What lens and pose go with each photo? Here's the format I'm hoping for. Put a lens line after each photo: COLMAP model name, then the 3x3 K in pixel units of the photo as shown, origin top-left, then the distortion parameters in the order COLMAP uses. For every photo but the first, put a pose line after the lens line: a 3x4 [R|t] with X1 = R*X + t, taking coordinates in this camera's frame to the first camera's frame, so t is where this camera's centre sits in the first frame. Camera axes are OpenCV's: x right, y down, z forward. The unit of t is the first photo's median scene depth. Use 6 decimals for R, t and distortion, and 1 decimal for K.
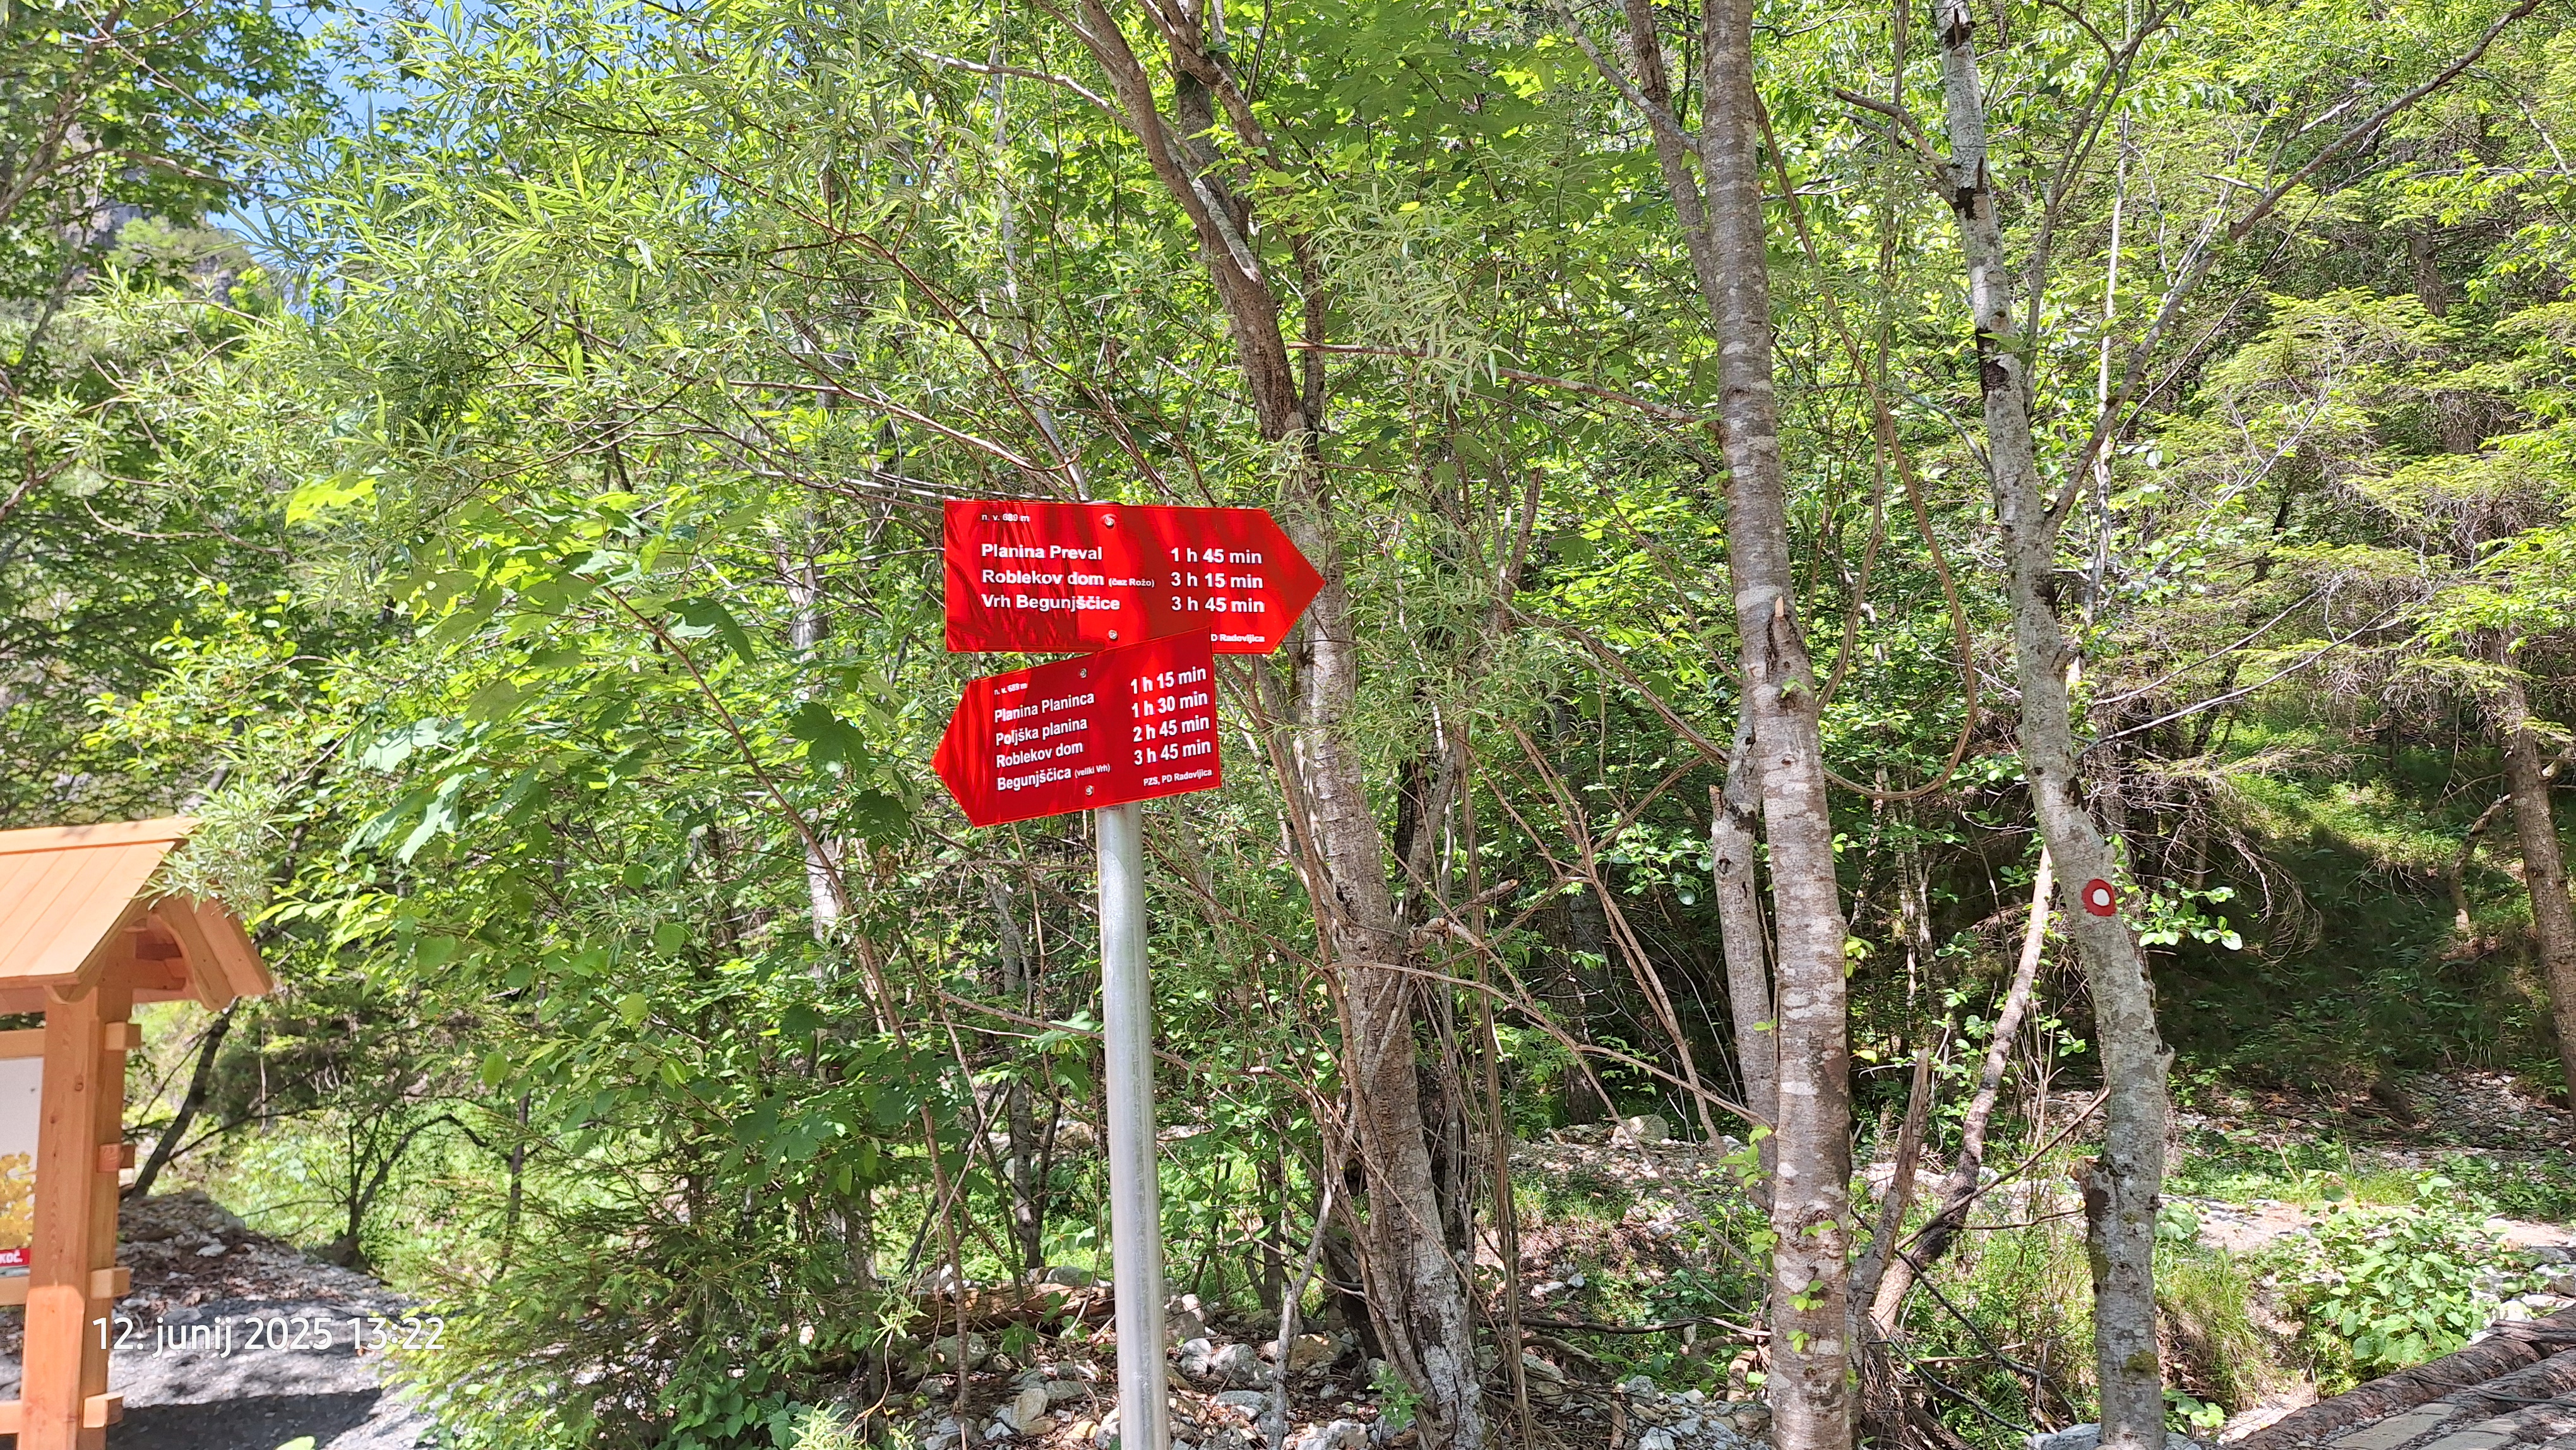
lens RADIAL K [[1756.7, 0, 1311.7], [0, 1756.7, 732.1], [0, 0, 1]] dist [0.062554, -0.058704]
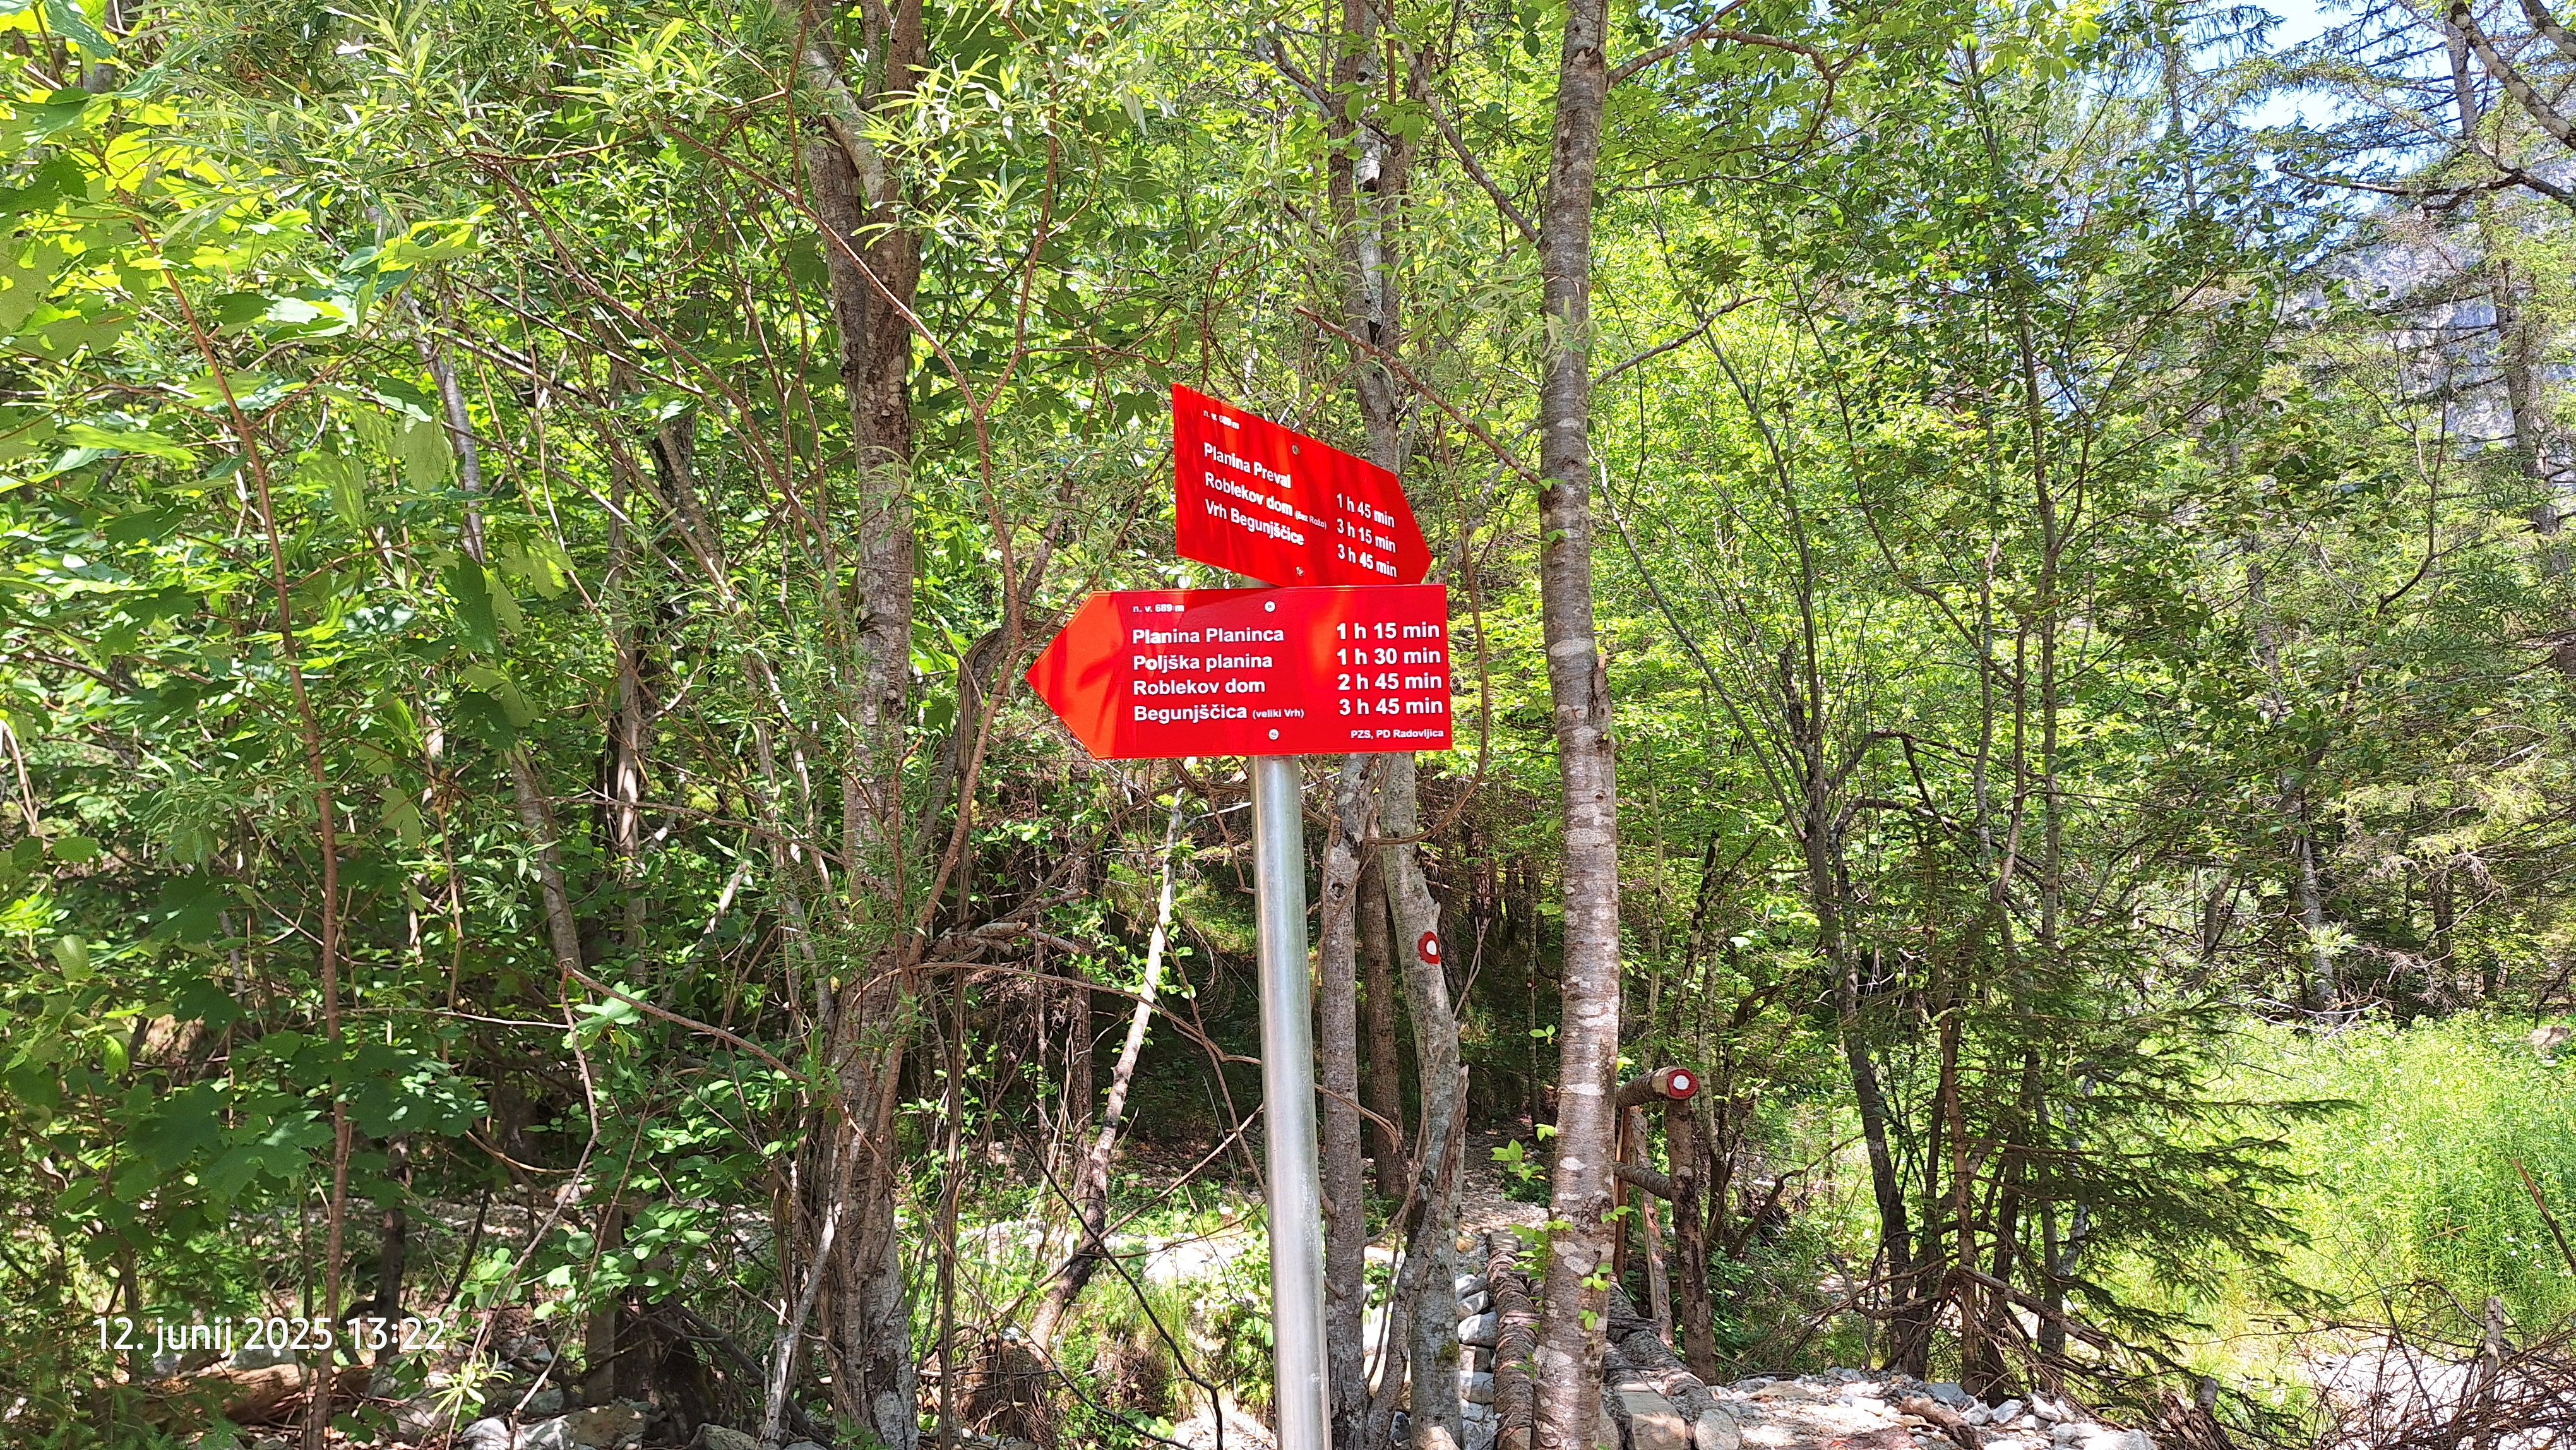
lens RADIAL K [[1756.7, 0, 1311.7], [0, 1756.7, 732.1], [0, 0, 1]] dist [0.062554, -0.058704]
pose [[0.803441, 0.139371, 0.578842, -0.567550], [-0.120885, 0.990152, -0.070614, 0.083377], [-0.582983, -0.013239, 0.812376, 0.220321]]
